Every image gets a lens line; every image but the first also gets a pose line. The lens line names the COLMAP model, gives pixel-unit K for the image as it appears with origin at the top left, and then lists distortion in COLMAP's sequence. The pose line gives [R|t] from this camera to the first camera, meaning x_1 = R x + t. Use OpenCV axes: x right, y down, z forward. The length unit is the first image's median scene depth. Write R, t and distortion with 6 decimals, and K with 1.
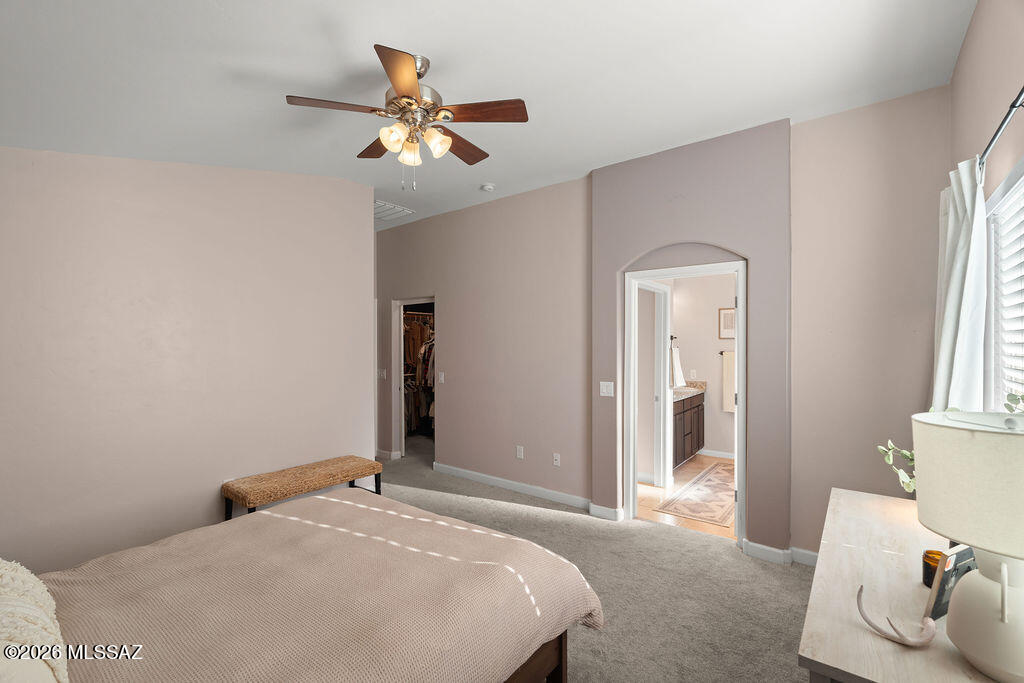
lens RADIAL K [[453.3, 0, 514.1], [0, 453.3, 341.2], [0, 0, 1]] dist [-0.002250, 0.000433]
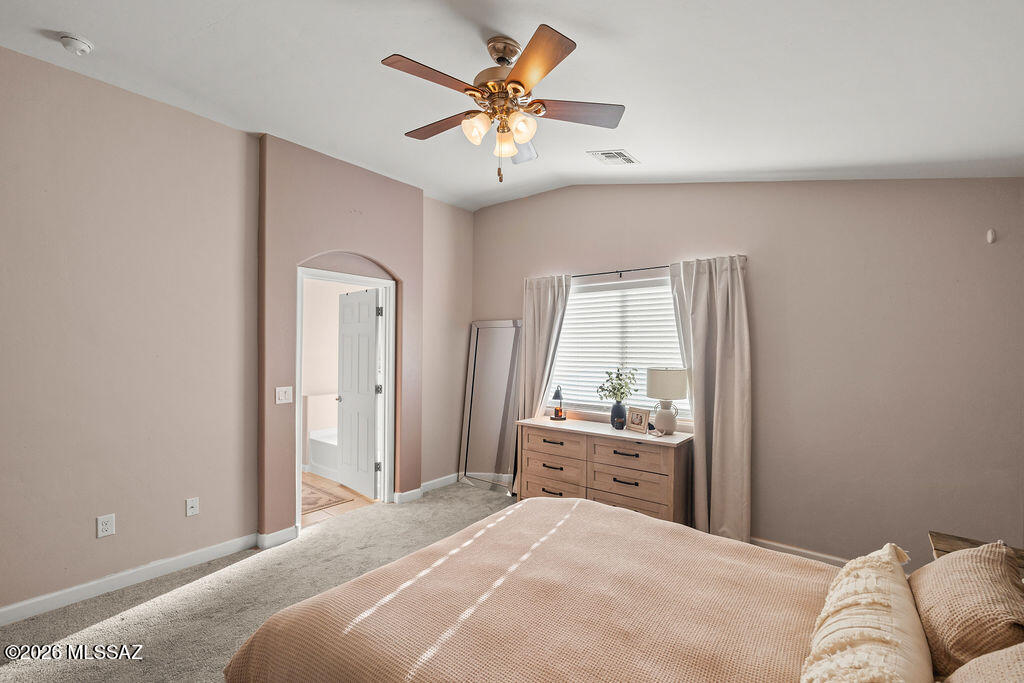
lens RADIAL K [[453.3, 0, 512.3], [0, 453.3, 351.0], [0, 0, 1]] dist [-0.002250, 0.000433]
pose [[0.004442, -0.007717, 0.999960, -0.693704], [-0.015354, 0.999852, 0.007784, 0.007037], [-0.999872, -0.015388, 0.004323, 0.576919]]
